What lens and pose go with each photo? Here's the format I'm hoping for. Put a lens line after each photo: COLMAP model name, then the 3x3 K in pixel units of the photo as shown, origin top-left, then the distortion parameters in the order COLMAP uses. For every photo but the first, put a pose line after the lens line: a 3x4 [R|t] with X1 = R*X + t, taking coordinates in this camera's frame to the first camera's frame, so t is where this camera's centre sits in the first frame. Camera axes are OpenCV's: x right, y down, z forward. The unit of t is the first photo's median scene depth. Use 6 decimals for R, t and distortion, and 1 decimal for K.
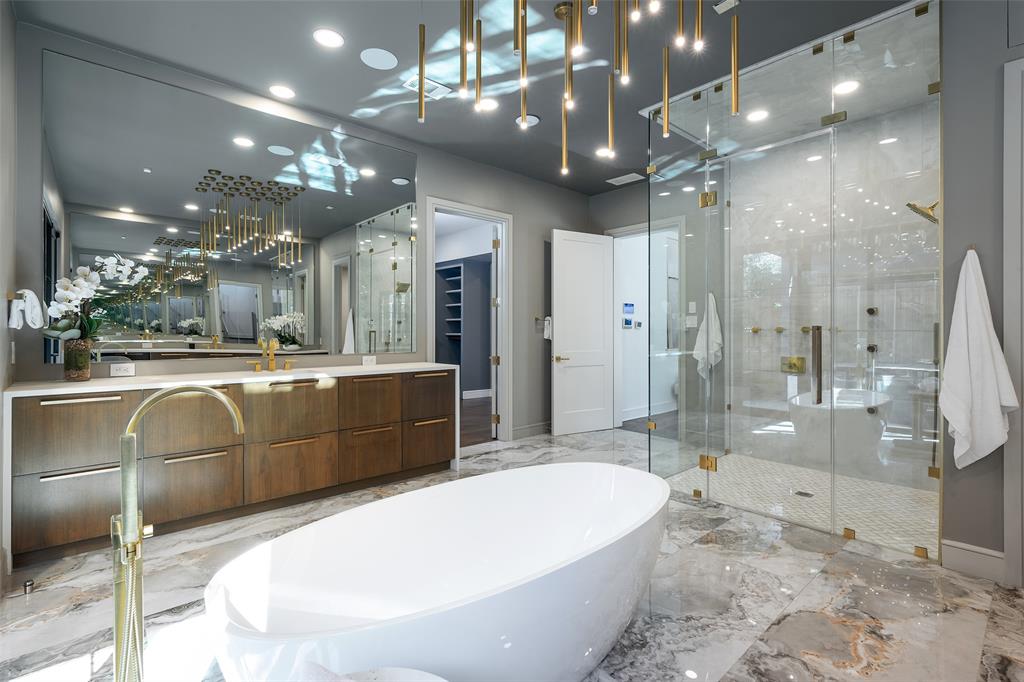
lens RADIAL K [[471.8, 0, 512.4], [0, 471.8, 338.0], [0, 0, 1]] dist [0.000275, -0.000041]
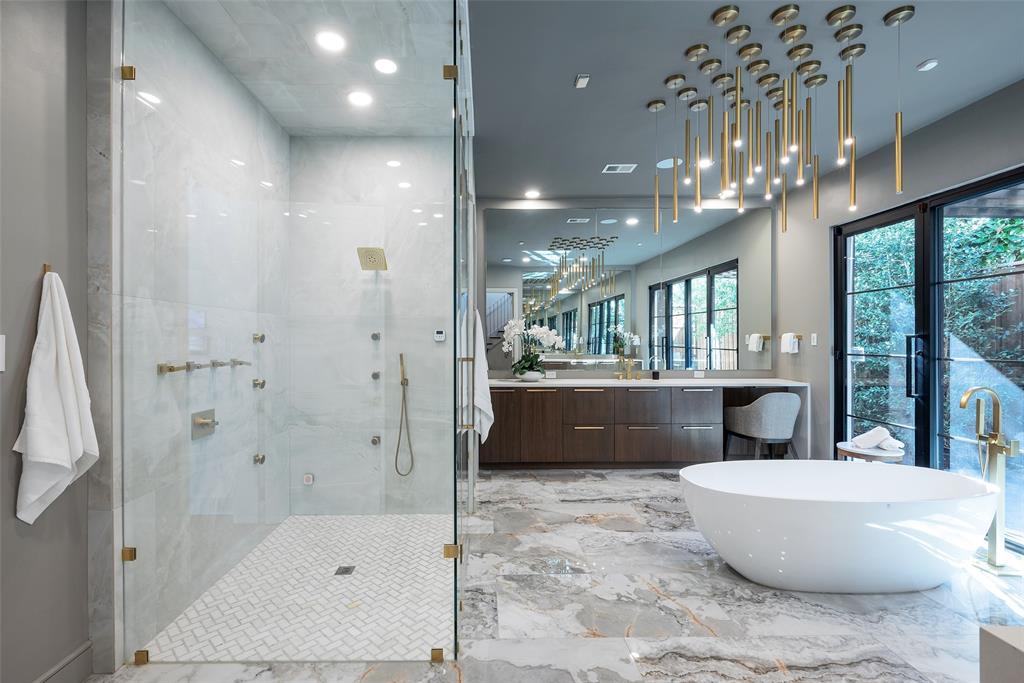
lens RADIAL K [[462.4, 0, 504.5], [0, 462.4, 343.7], [0, 0, 1]] dist [0.001530, 0.000082]
pose [[-0.775018, -0.002845, 0.631933, -0.143529], [0.002620, 0.999967, 0.007716, -0.095277], [-0.631934, 0.007636, -0.774985, 2.356480]]
